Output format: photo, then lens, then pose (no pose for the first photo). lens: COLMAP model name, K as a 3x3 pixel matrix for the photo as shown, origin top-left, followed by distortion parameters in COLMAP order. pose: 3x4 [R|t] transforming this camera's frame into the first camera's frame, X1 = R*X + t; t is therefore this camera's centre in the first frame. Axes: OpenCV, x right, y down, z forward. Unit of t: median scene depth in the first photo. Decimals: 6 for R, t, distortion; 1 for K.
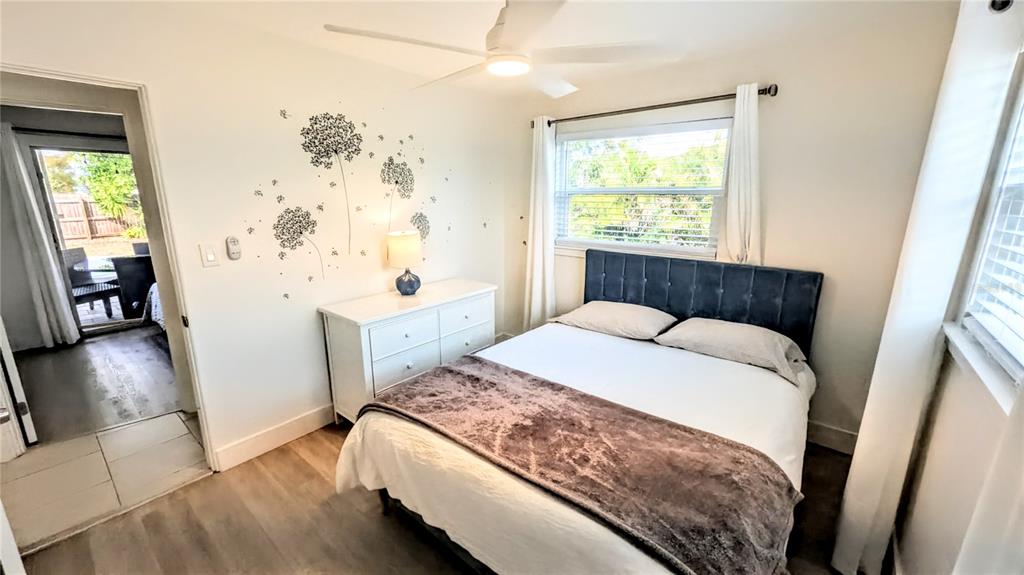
lens RADIAL K [[399.2, 0, 508.9], [0, 399.2, 287.2], [0, 0, 1]] dist [0.007203, -0.002748]
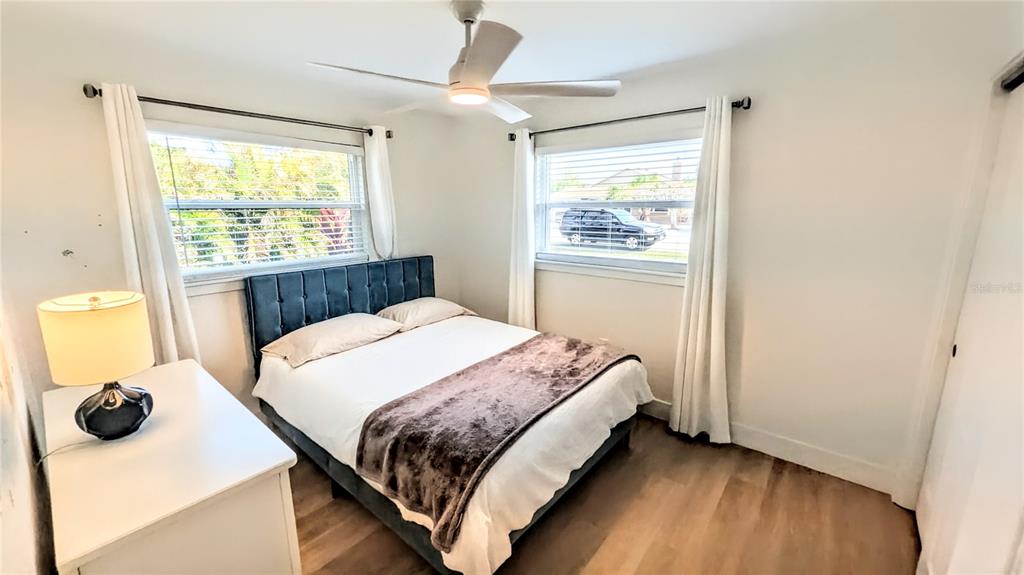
lens RADIAL K [[399.2, 0, 508.9], [0, 399.2, 287.2], [0, 0, 1]] dist [0.007203, -0.002748]
pose [[-0.006410, -0.199280, 0.979922, -0.846619], [0.226936, 0.954084, 0.195510, -0.161928], [-0.973889, 0.223632, 0.039108, 0.668105]]
